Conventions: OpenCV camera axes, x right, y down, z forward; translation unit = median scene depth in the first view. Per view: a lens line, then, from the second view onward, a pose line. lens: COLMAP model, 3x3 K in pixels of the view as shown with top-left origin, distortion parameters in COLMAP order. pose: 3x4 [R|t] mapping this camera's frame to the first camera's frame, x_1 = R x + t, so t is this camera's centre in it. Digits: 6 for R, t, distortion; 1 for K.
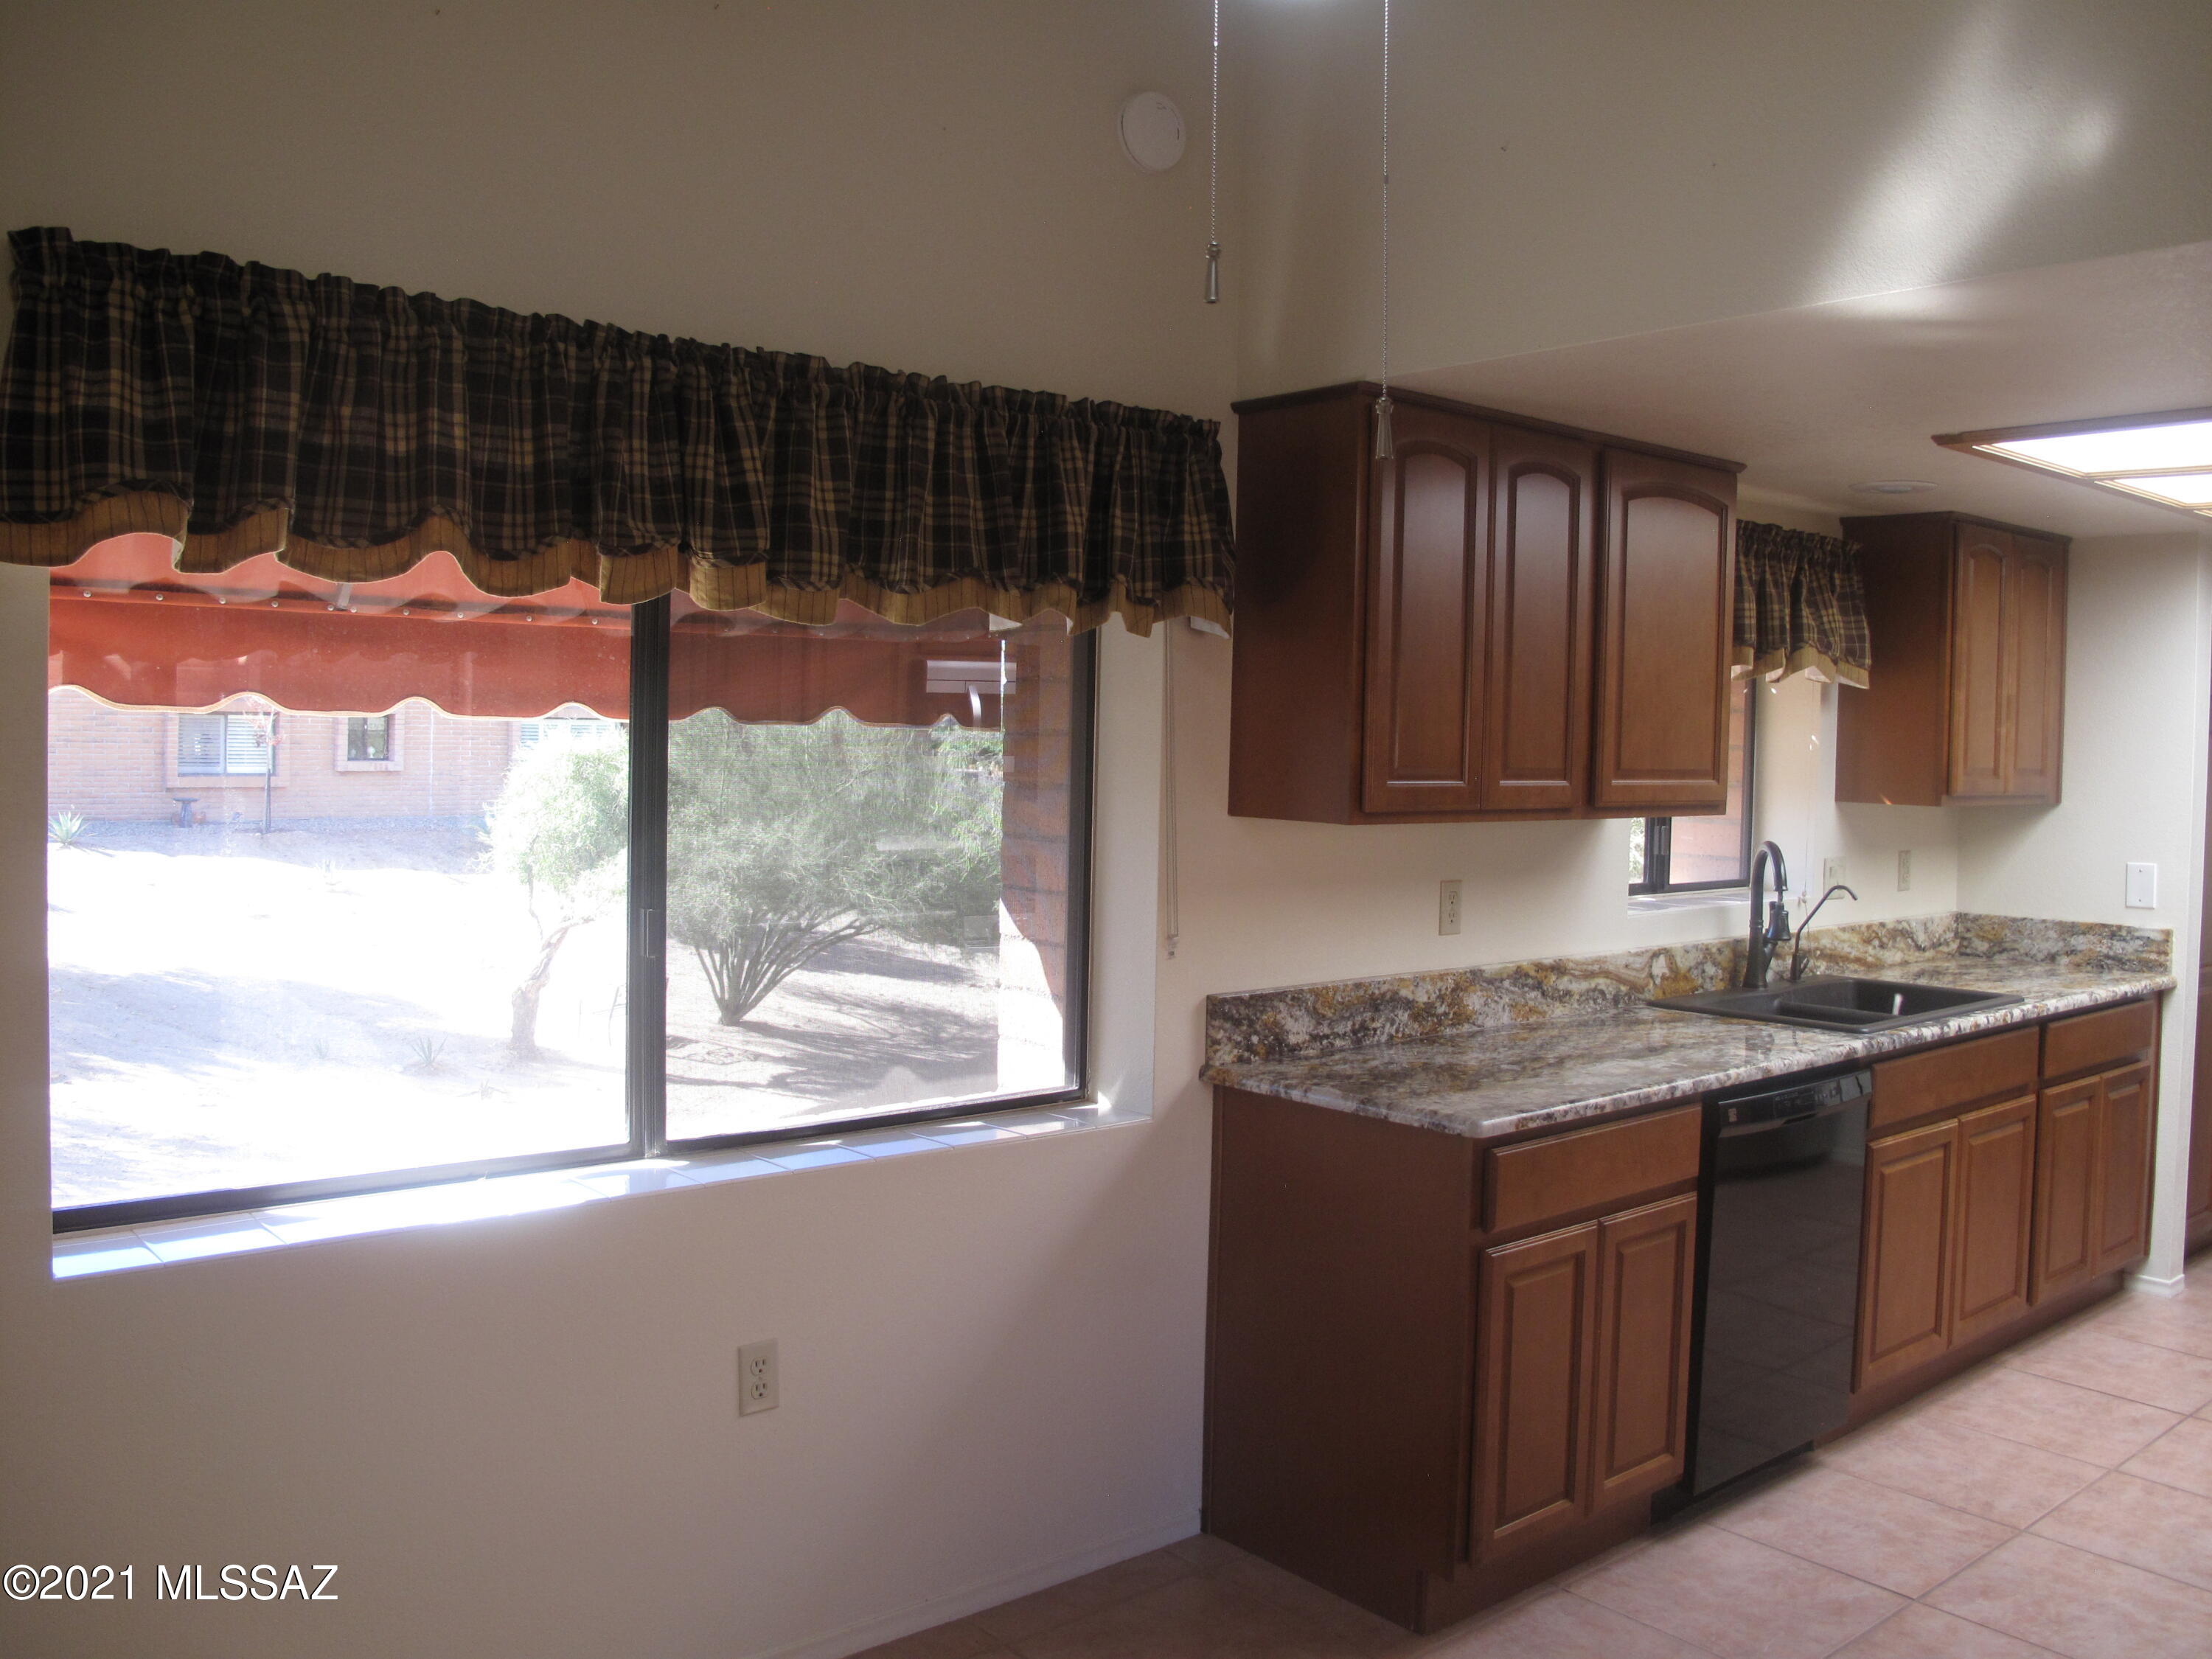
lens RADIAL K [[1846.8, 0, 1129.3], [0, 1846.8, 809.6], [0, 0, 1]] dist [-0.144742, 0.108563]
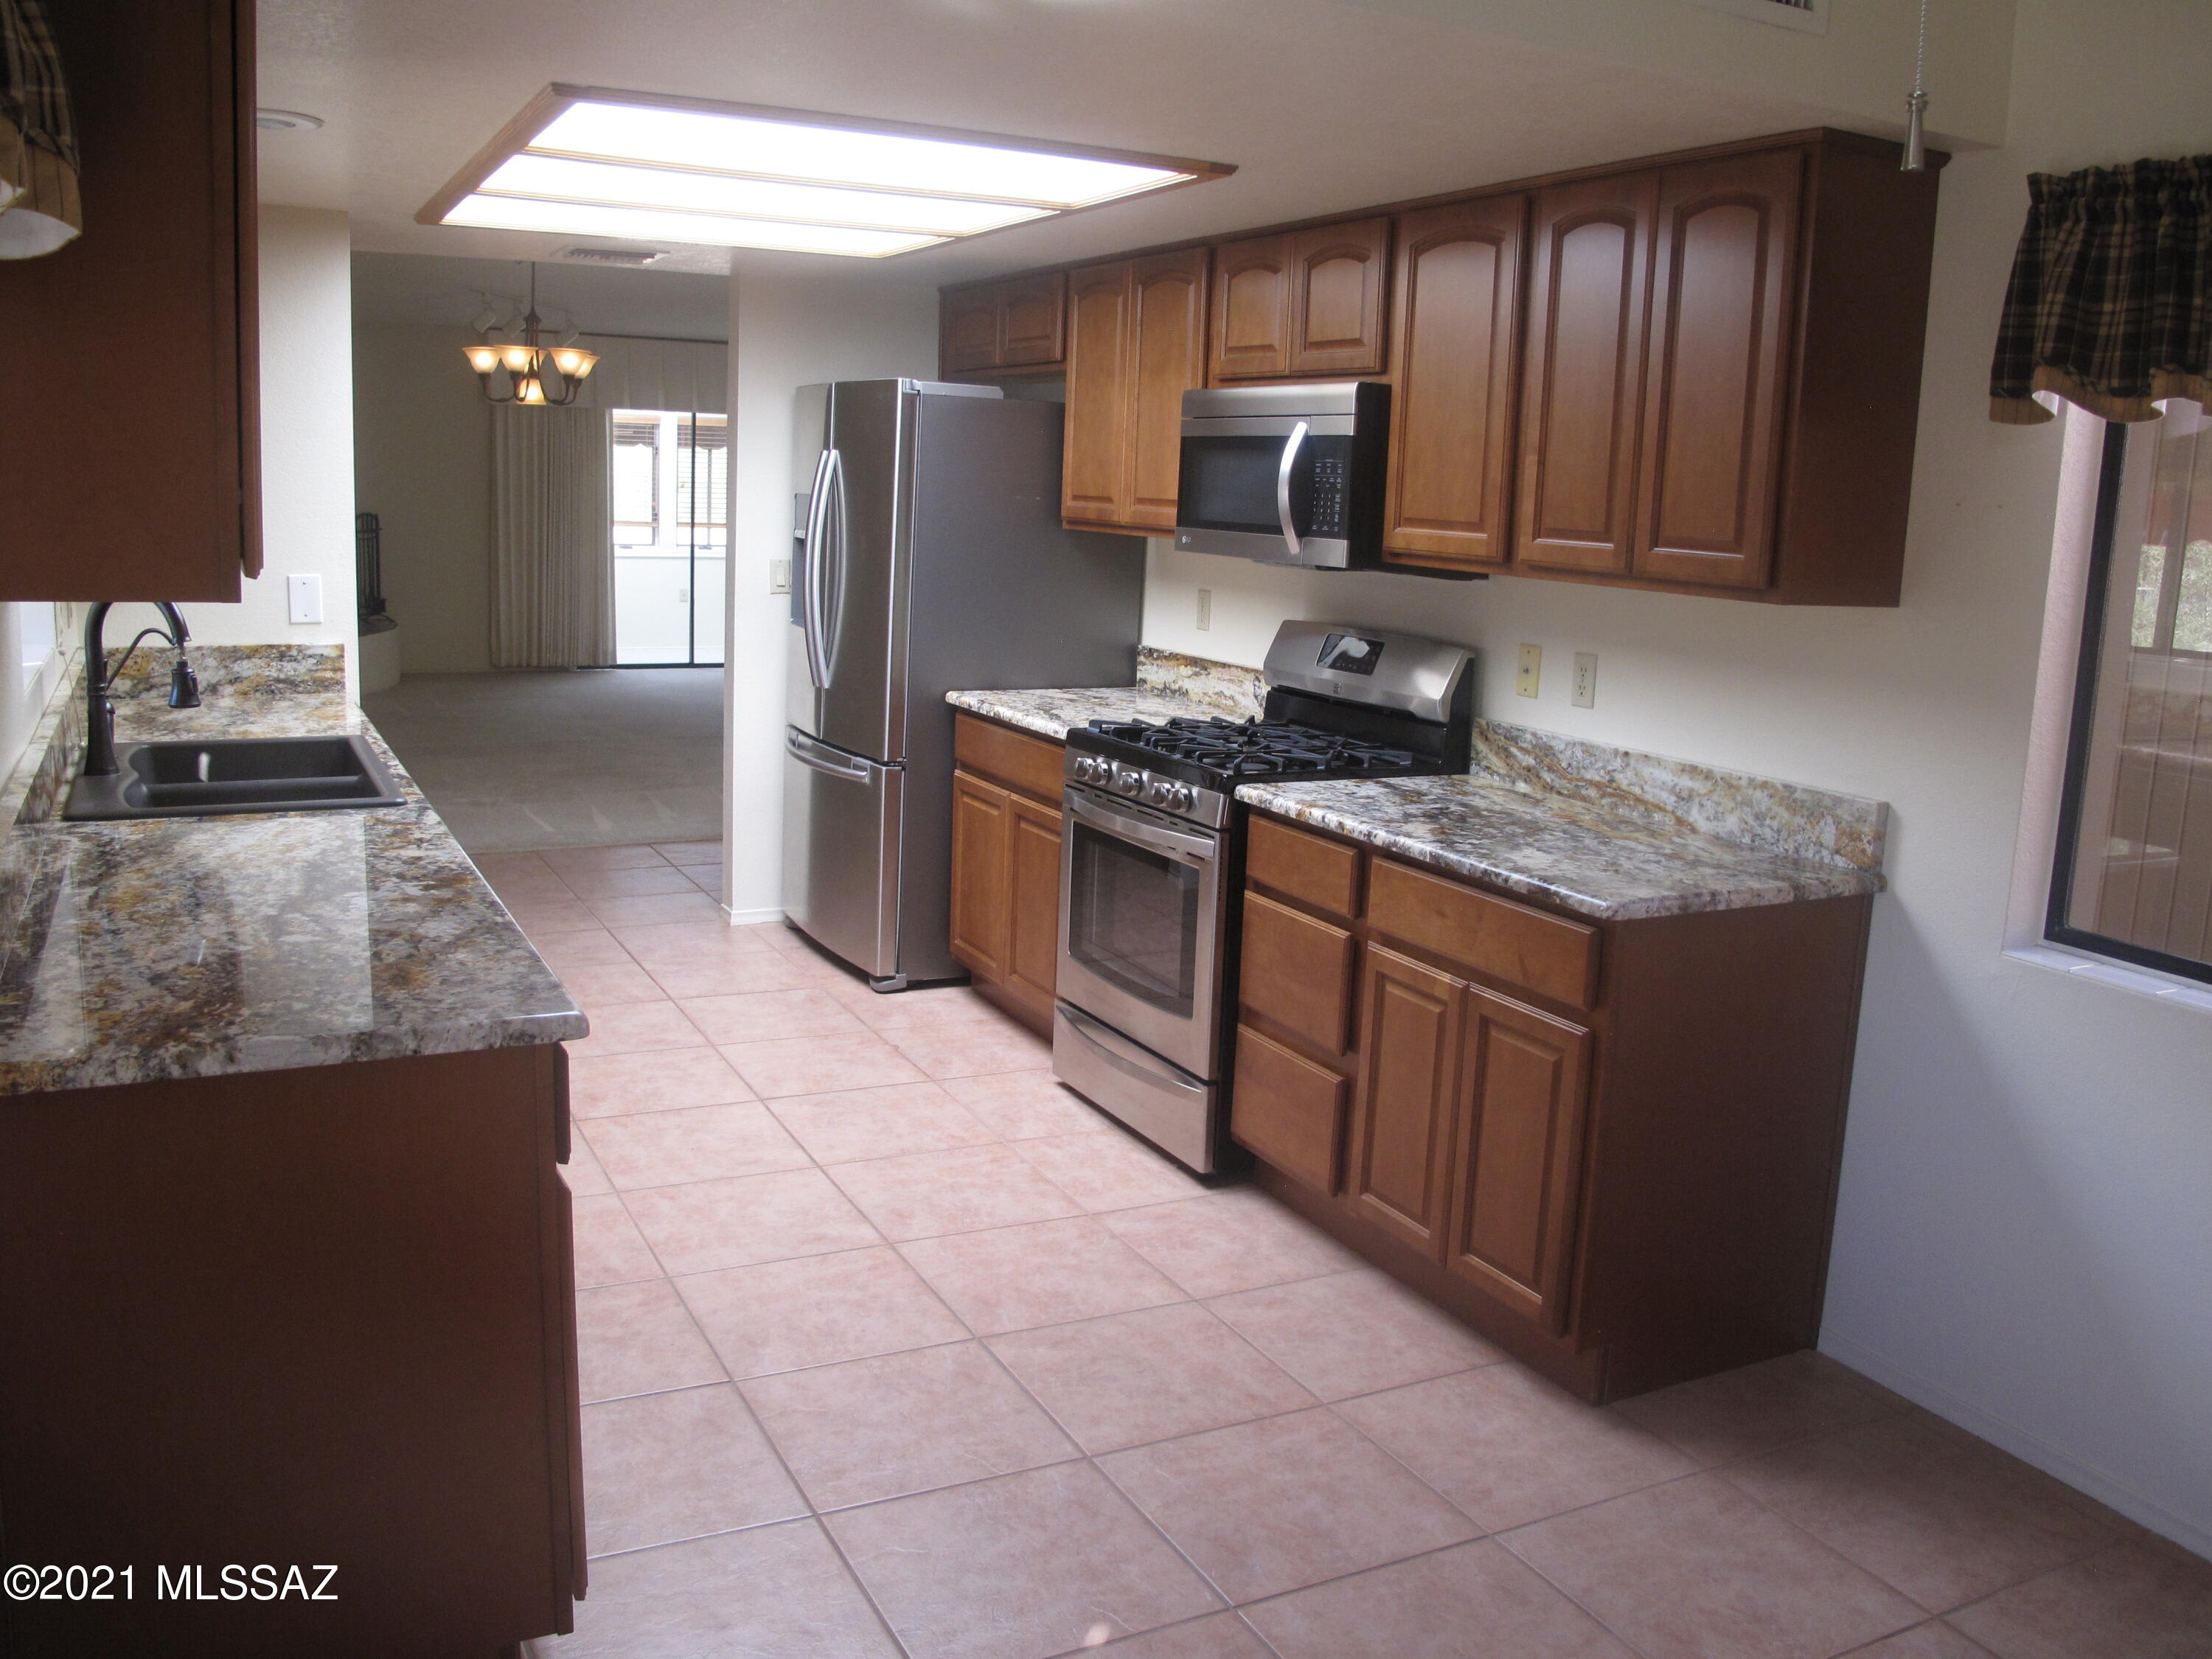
lens RADIAL K [[1846.8, 0, 1110.0], [0, 1846.8, 826.7], [0, 0, 1]] dist [-0.144742, 0.108563]
pose [[0.235021, -0.187932, 0.953649, -0.314341], [0.004299, 0.981322, 0.192326, -0.024334], [-0.971981, -0.041101, 0.231439, 0.496592]]
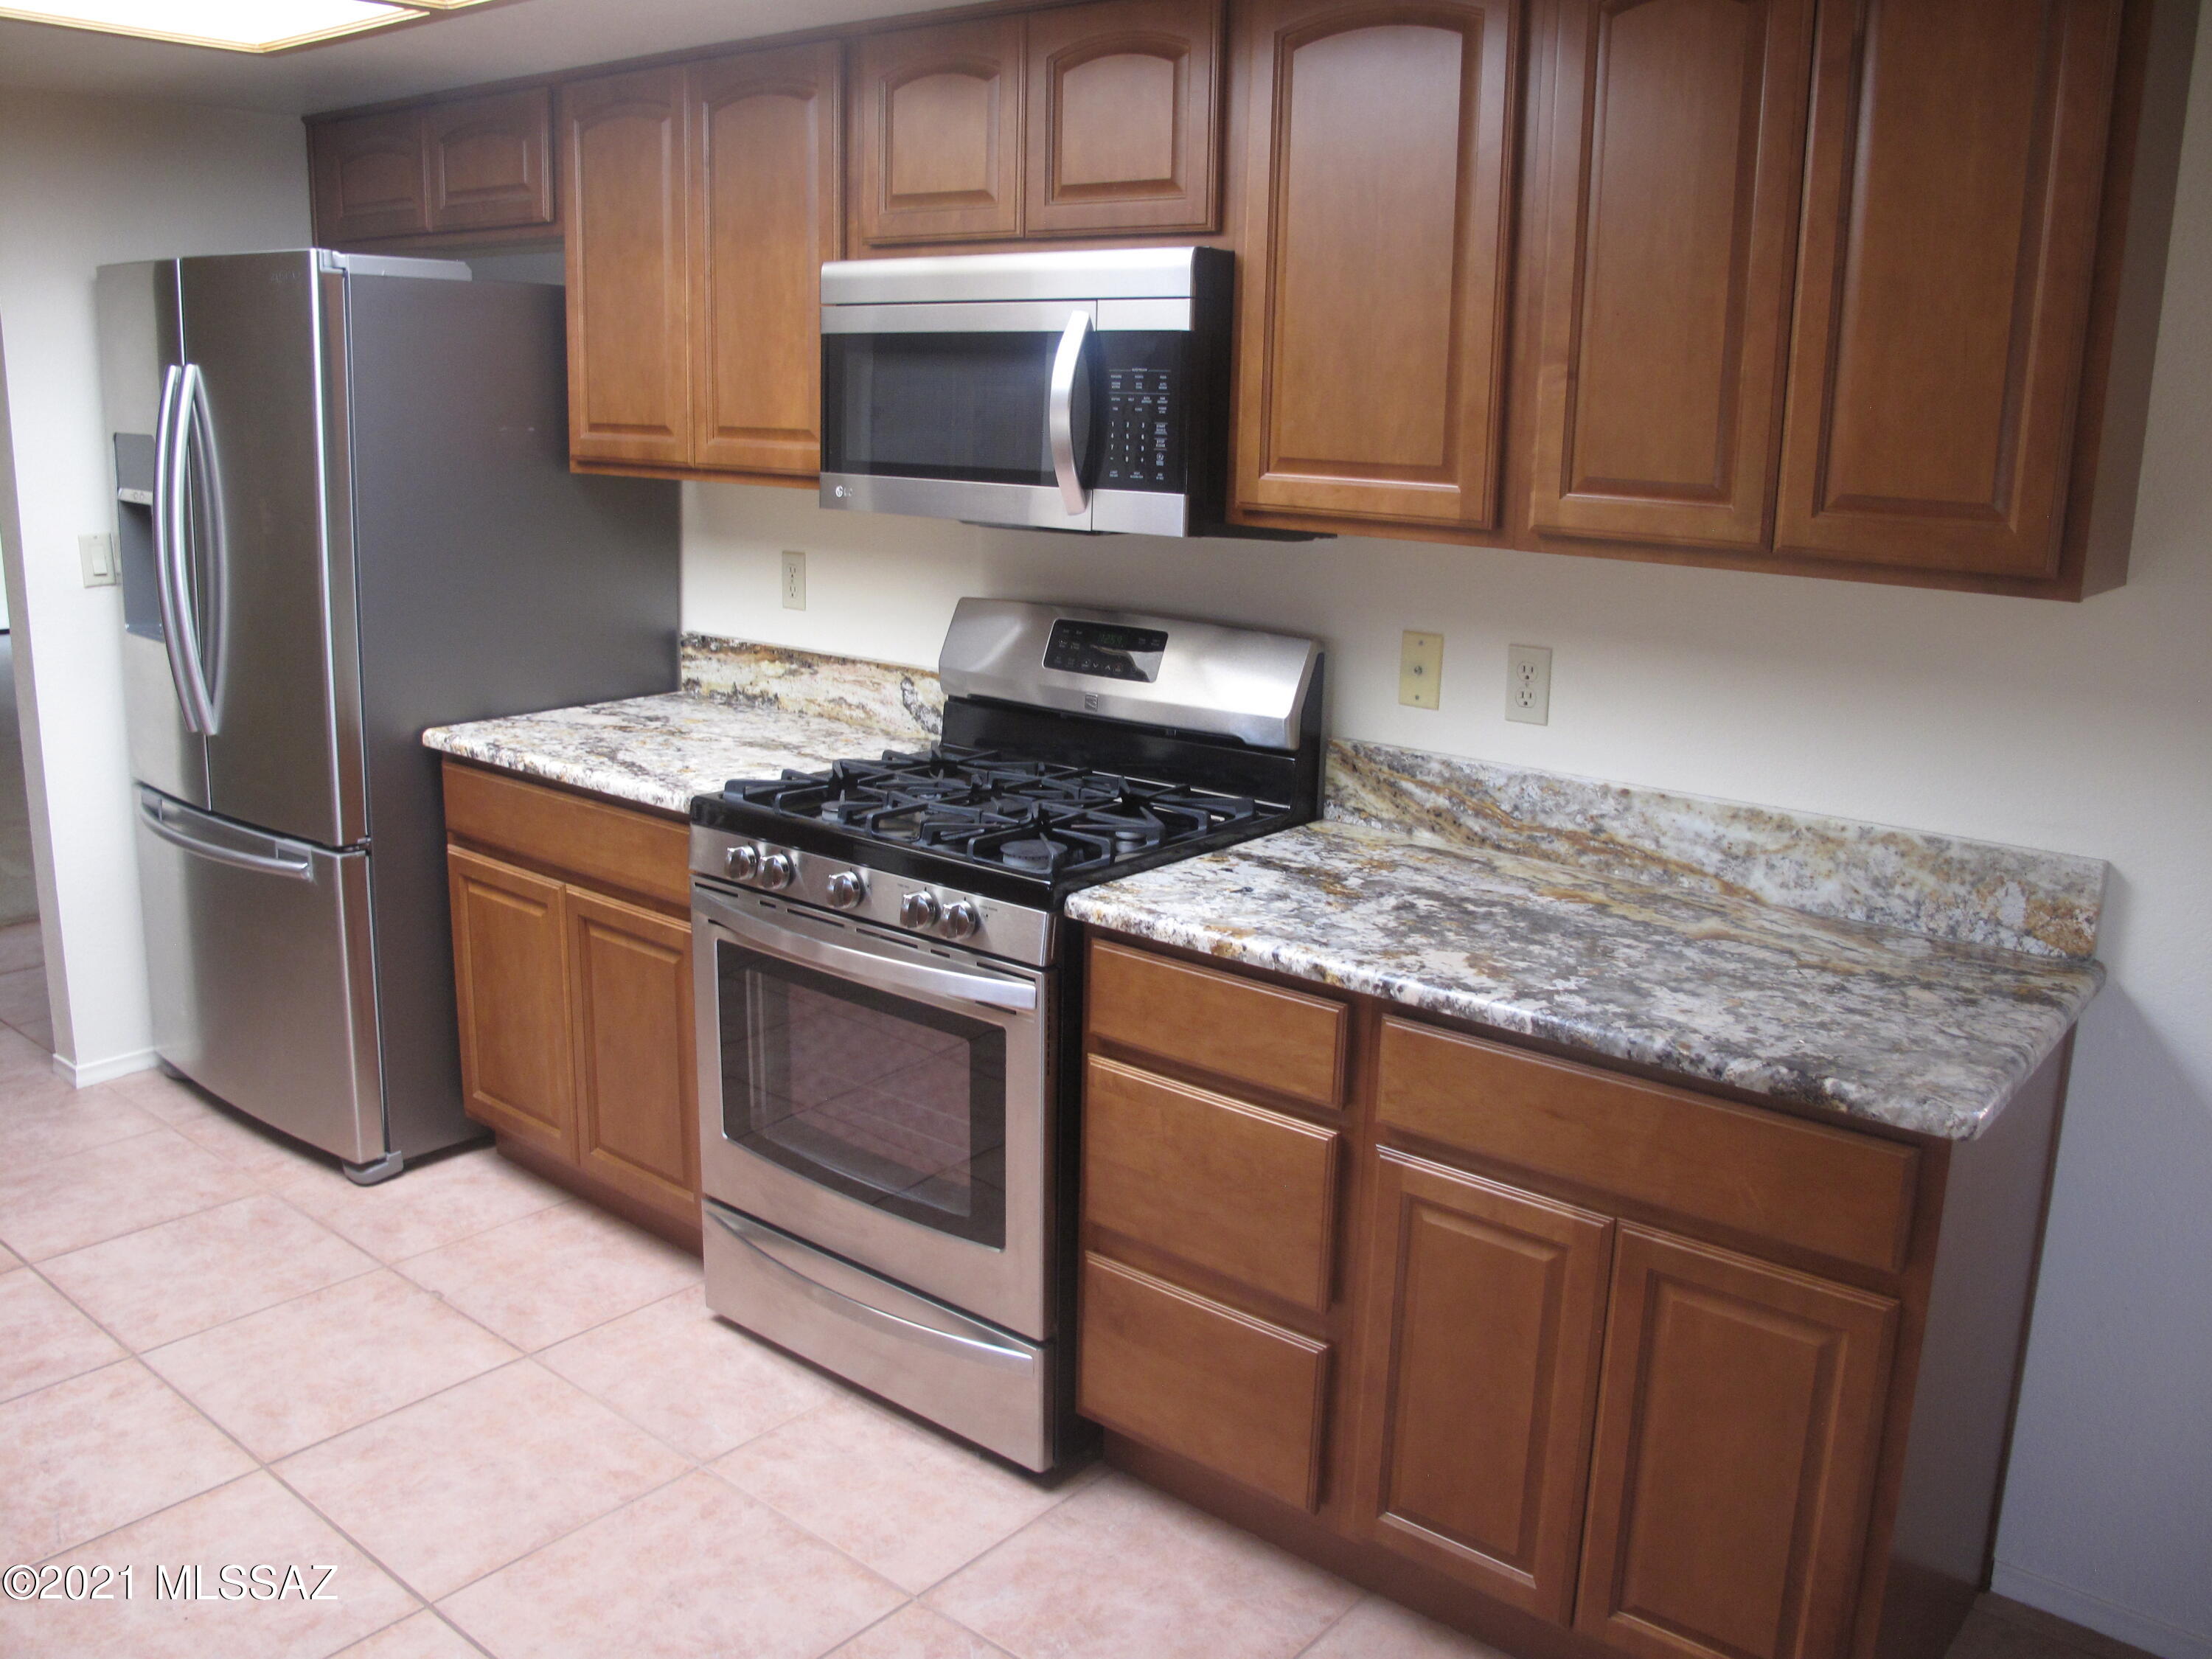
lens RADIAL K [[1846.8, 0, 1109.3], [0, 1846.8, 817.8], [0, 0, 1]] dist [-0.144742, 0.108563]
pose [[-0.172024, -0.247826, 0.953410, 0.070796], [0.014674, 0.967085, 0.254029, -0.039612], [-0.984984, 0.057689, -0.162725, 0.754418]]
